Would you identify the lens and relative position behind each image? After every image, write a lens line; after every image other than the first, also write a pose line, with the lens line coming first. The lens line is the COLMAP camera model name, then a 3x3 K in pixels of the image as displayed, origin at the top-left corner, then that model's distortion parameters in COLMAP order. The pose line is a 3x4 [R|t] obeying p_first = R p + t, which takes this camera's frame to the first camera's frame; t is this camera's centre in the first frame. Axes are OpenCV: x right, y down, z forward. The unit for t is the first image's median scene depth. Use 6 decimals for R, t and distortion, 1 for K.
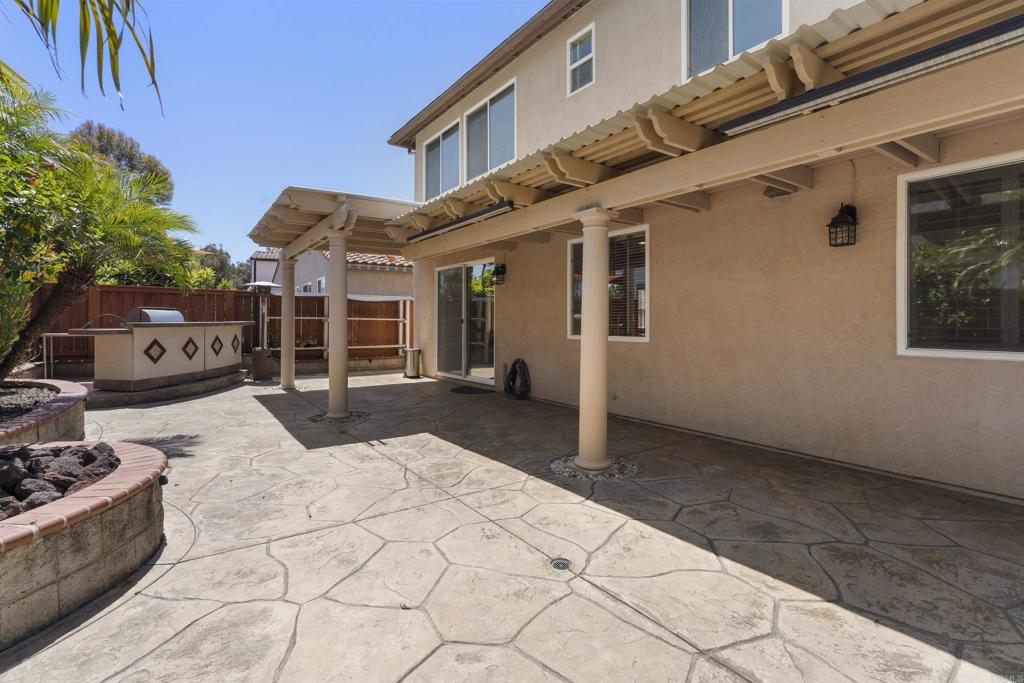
lens RADIAL K [[464.0, 0, 502.5], [0, 464.0, 320.1], [0, 0, 1]] dist [-0.006422, 0.004856]
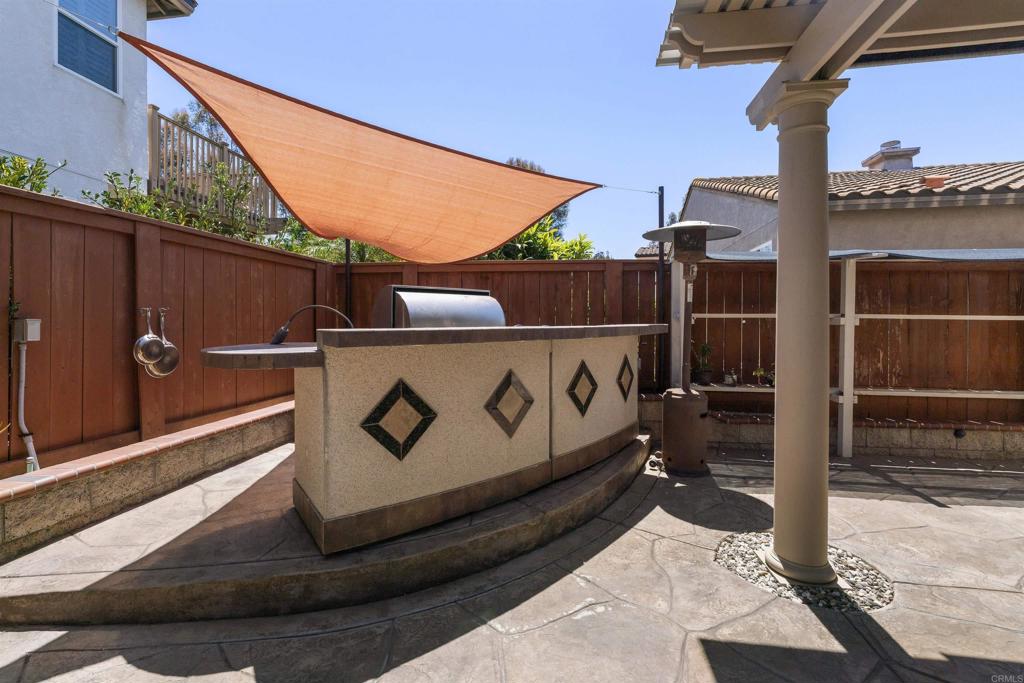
lens RADIAL K [[464.0, 0, 516.5], [0, 464.0, 332.8], [0, 0, 1]] dist [-0.006422, 0.004856]
pose [[0.736536, 0.005864, -0.676373, -0.487275], [0.005913, 0.999868, 0.015108, 0.004282], [0.676372, -0.015127, 0.736405, 0.834554]]
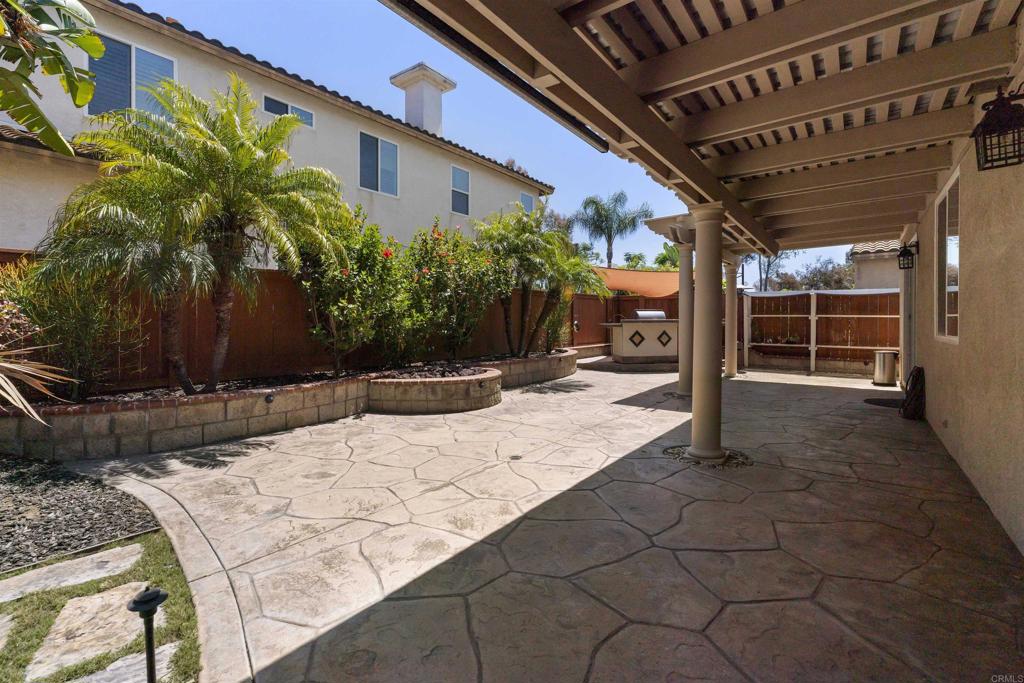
lens RADIAL K [[464.0, 0, 511.6], [0, 464.0, 339.1], [0, 0, 1]] dist [-0.006422, 0.004856]
pose [[0.302669, 0.033309, -0.952514, 0.565128], [0.003703, 0.999340, 0.036123, 0.012410], [0.953089, -0.014461, 0.302346, 0.161506]]
